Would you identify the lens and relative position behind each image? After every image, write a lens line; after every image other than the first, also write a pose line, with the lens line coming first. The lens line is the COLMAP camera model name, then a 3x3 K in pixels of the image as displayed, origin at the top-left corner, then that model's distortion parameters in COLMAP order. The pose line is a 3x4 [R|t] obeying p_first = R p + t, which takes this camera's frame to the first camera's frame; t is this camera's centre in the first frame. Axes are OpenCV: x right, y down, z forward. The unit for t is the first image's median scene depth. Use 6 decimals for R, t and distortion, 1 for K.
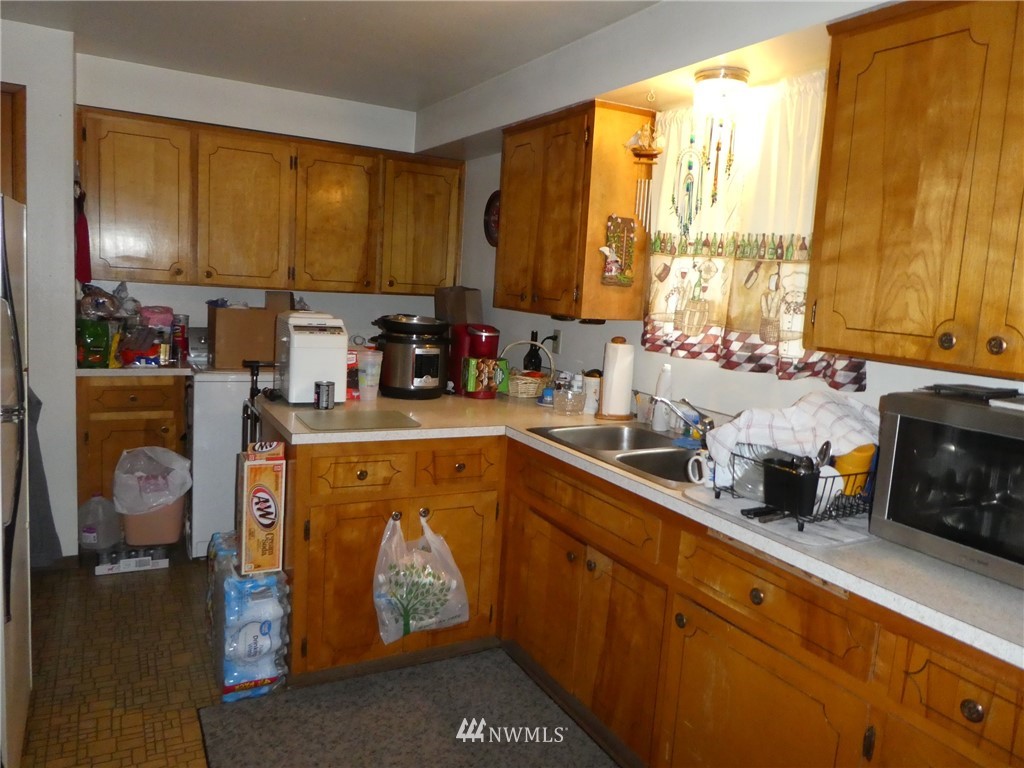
lens RADIAL K [[745.3, 0, 516.0], [0, 745.3, 380.9], [0, 0, 1]] dist [-0.034584, 0.035067]
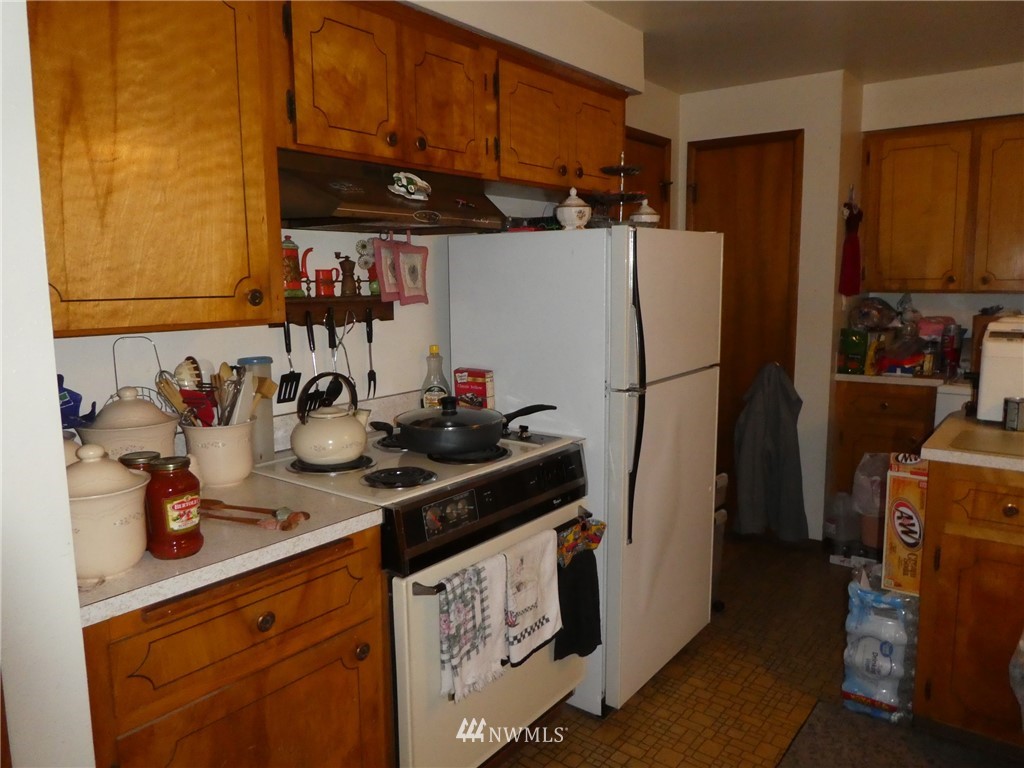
lens RADIAL K [[745.3, 0, 516.0], [0, 745.3, 380.9], [0, 0, 1]] dist [-0.034584, 0.035067]
pose [[0.403615, 0.057927, -0.913094, 0.302578], [-0.081745, 0.996286, 0.027071, 0.005616], [0.911270, 0.063715, 0.406851, 0.158834]]
